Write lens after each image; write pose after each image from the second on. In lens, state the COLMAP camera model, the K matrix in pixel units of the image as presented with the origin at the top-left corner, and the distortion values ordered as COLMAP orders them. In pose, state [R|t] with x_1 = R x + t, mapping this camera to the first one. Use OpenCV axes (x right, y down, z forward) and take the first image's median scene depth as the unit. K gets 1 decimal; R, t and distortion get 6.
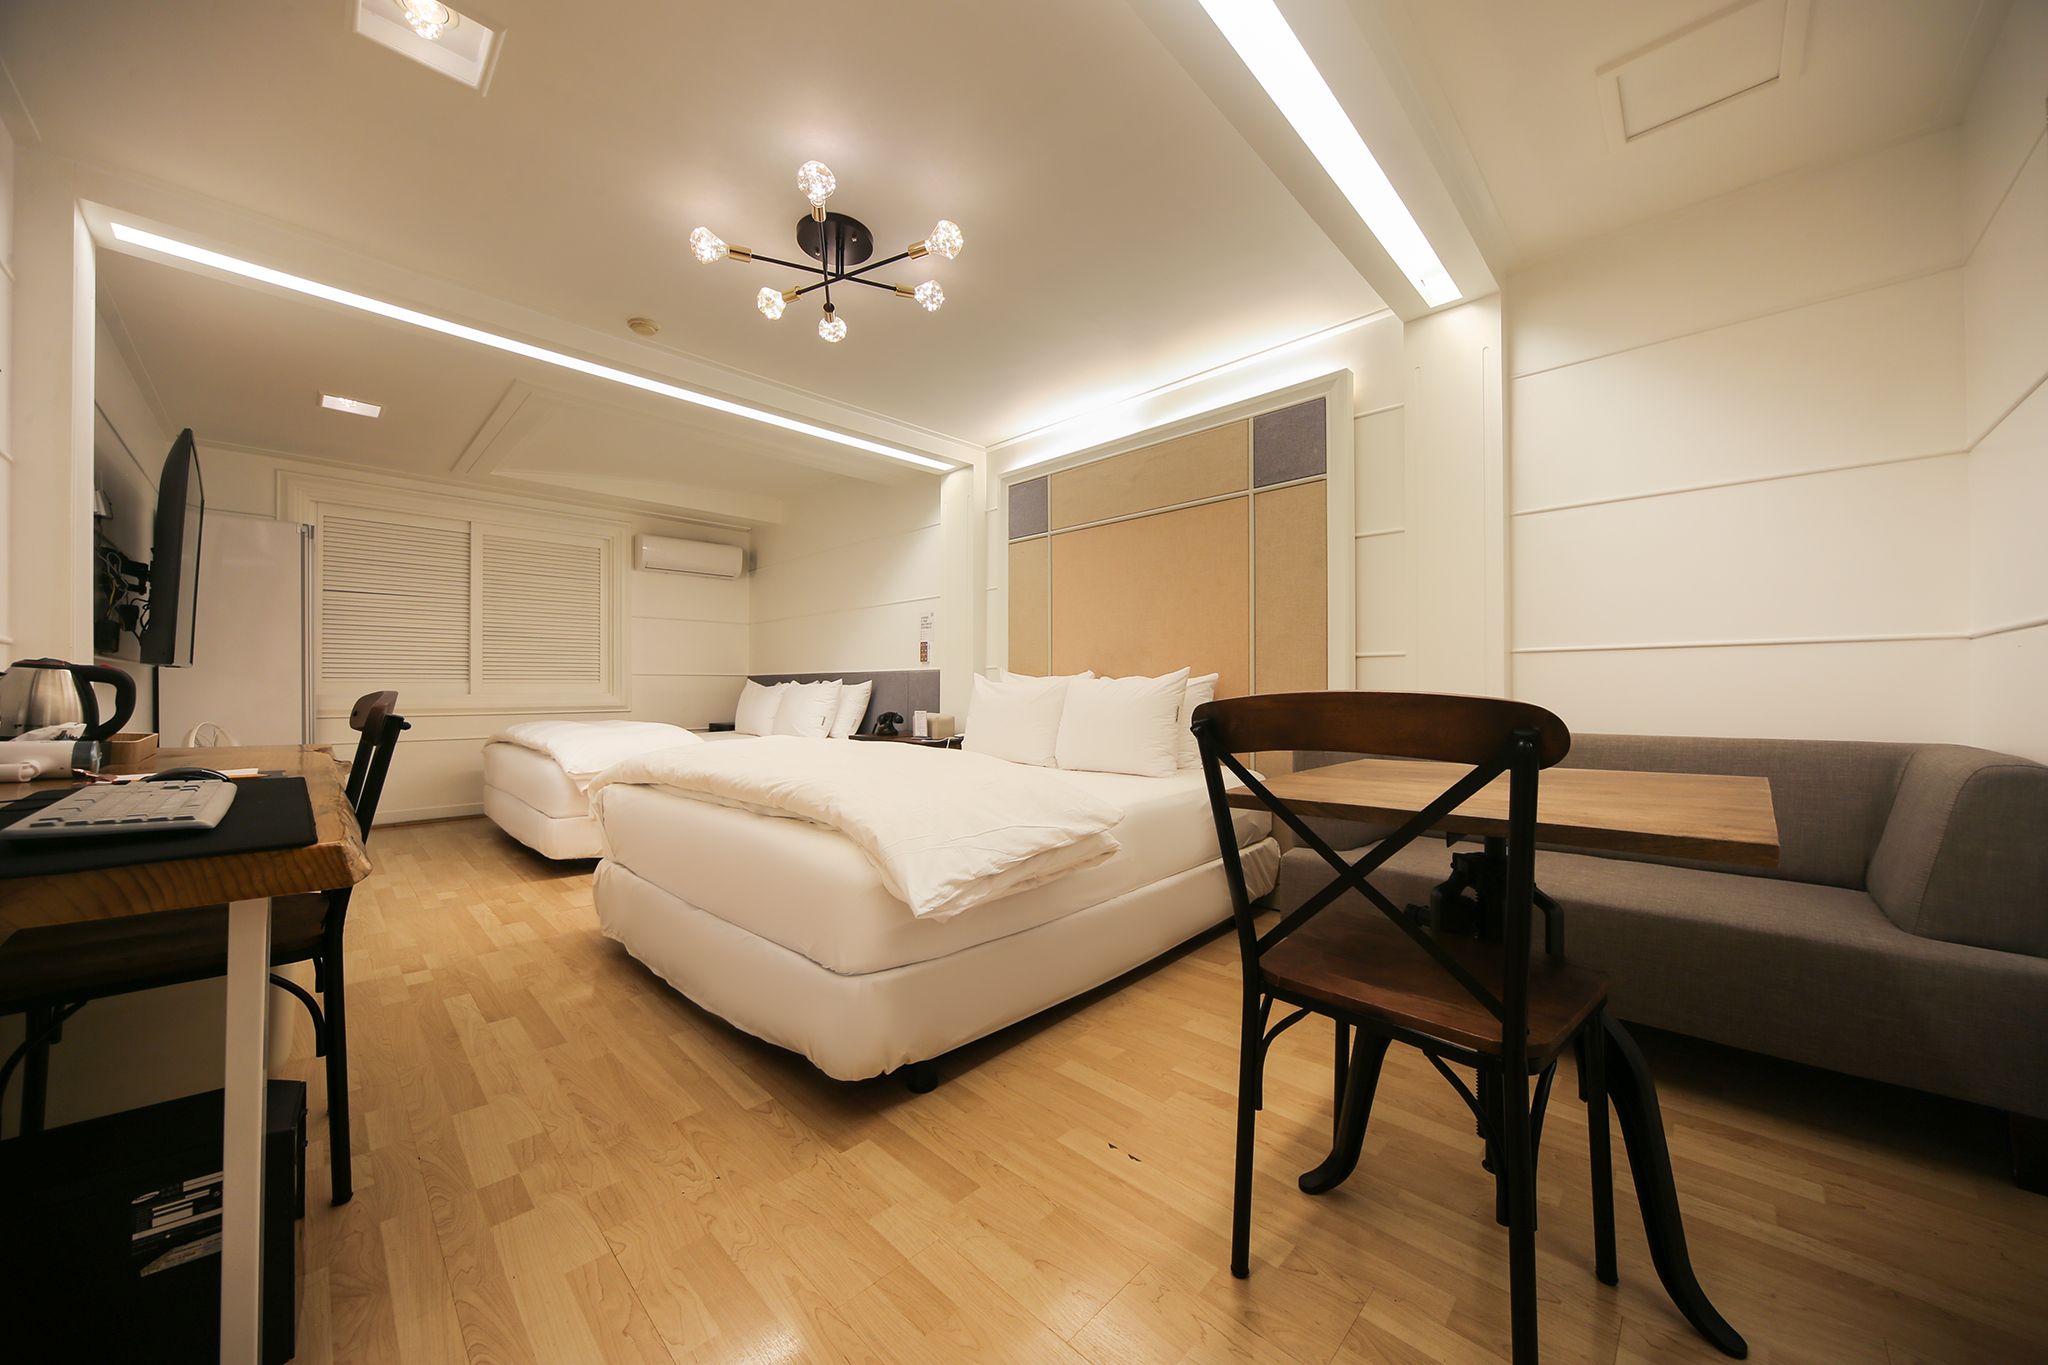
lens RADIAL K [[717.0, 0, 1024.0], [0, 717.0, 682.5], [0, 0, 1]] dist [-0.014562, -0.000246]
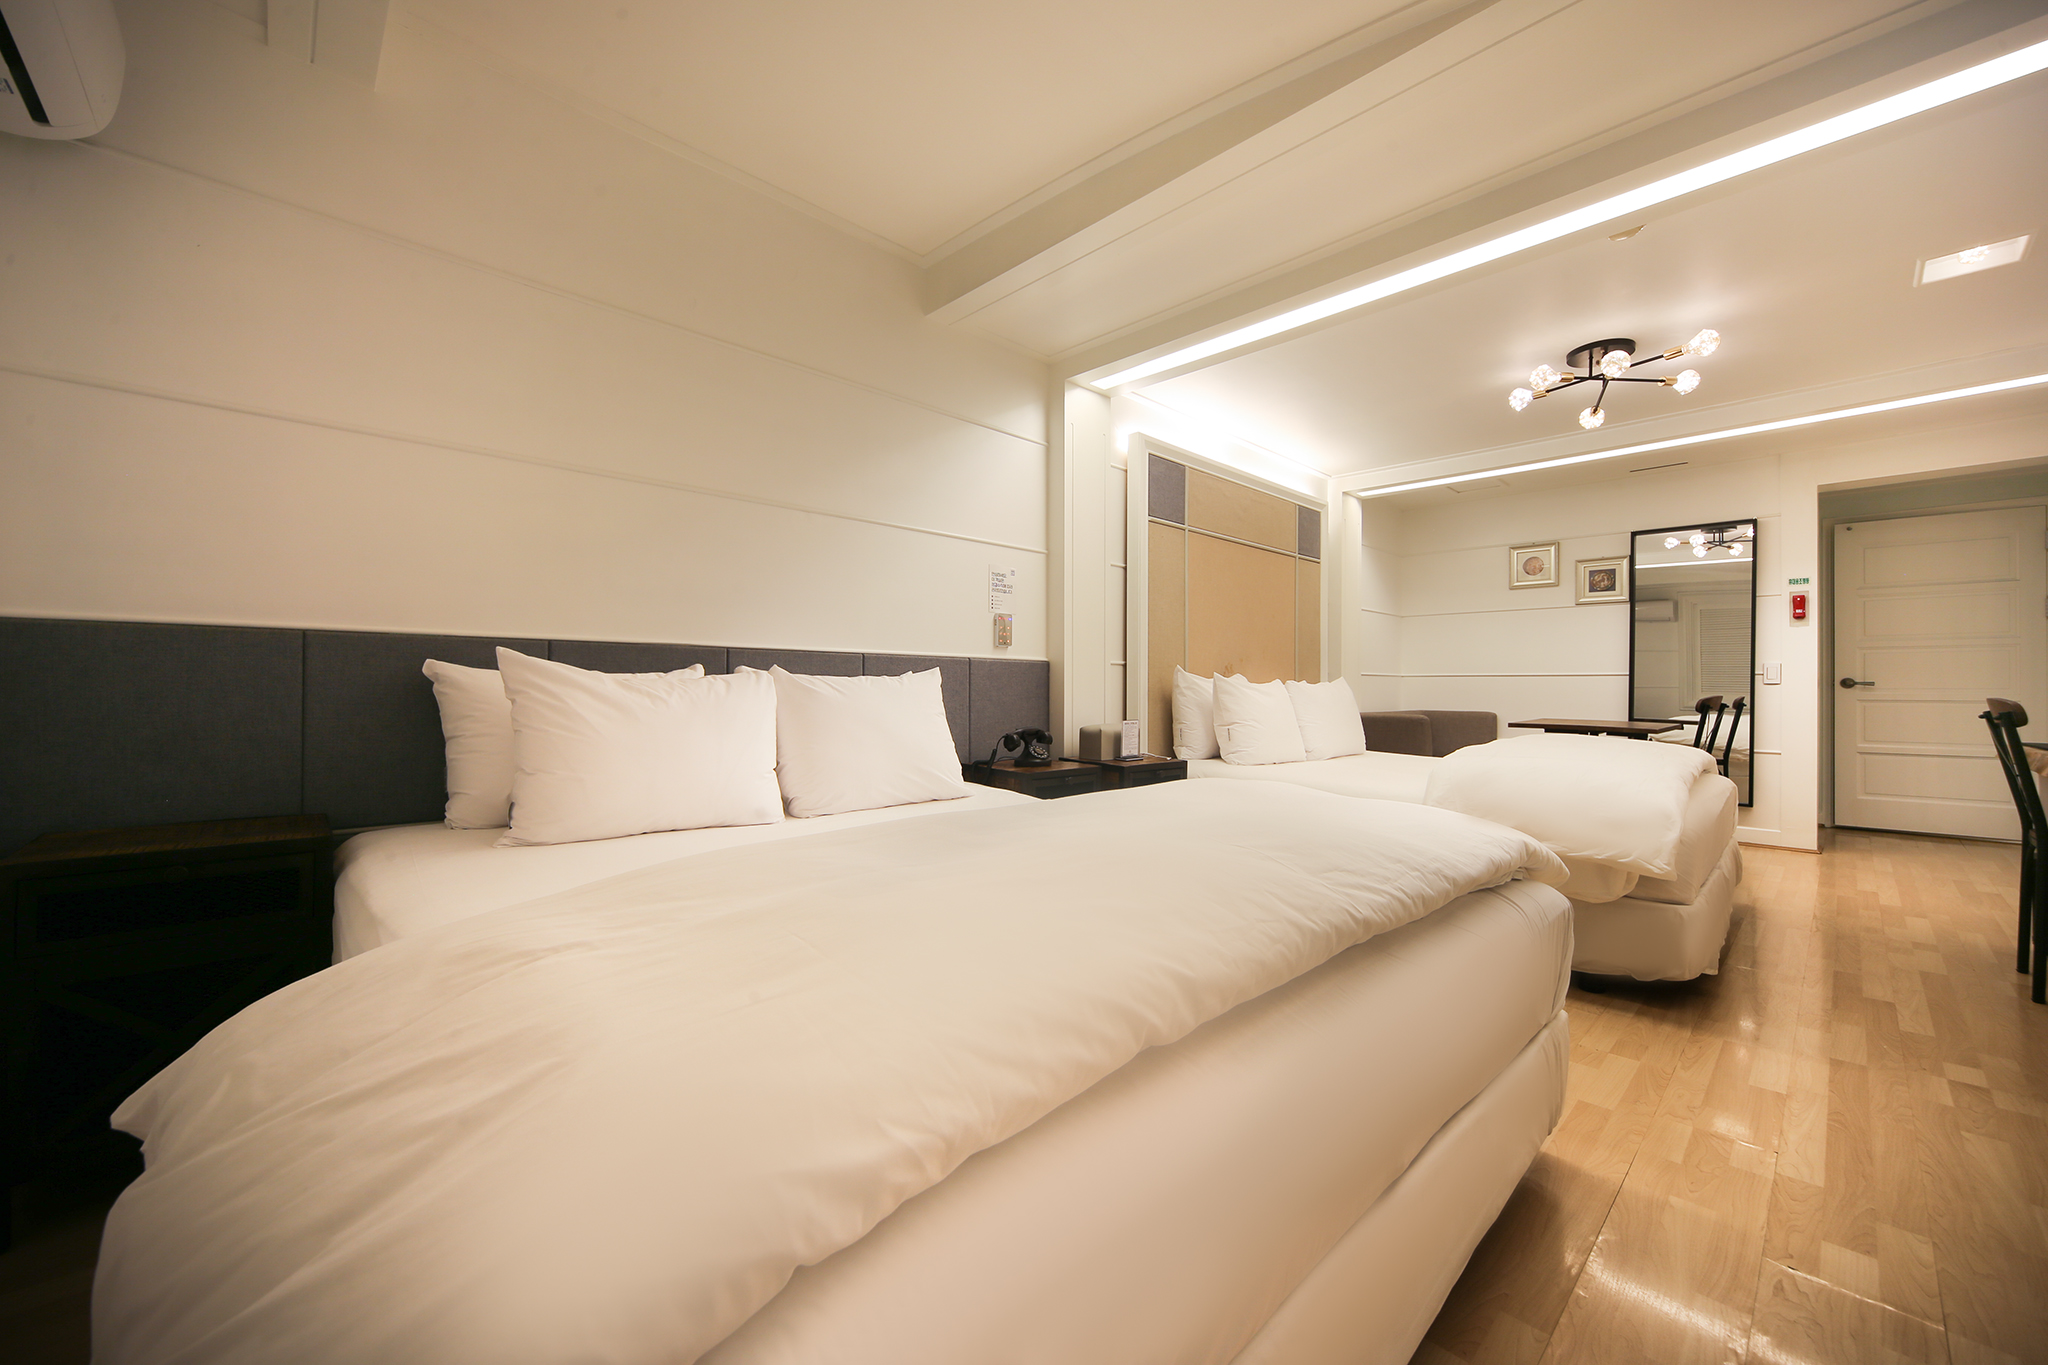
lens RADIAL K [[793.6, 0, 1037.4], [0, 793.6, 678.3], [0, 0, 1]] dist [-0.001429, 0.000301]
pose [[0.021774, 0.011967, 0.999691, -0.973201], [-0.015498, 0.999812, -0.011631, 0.008079], [-0.999643, -0.015240, 0.021955, 1.113025]]
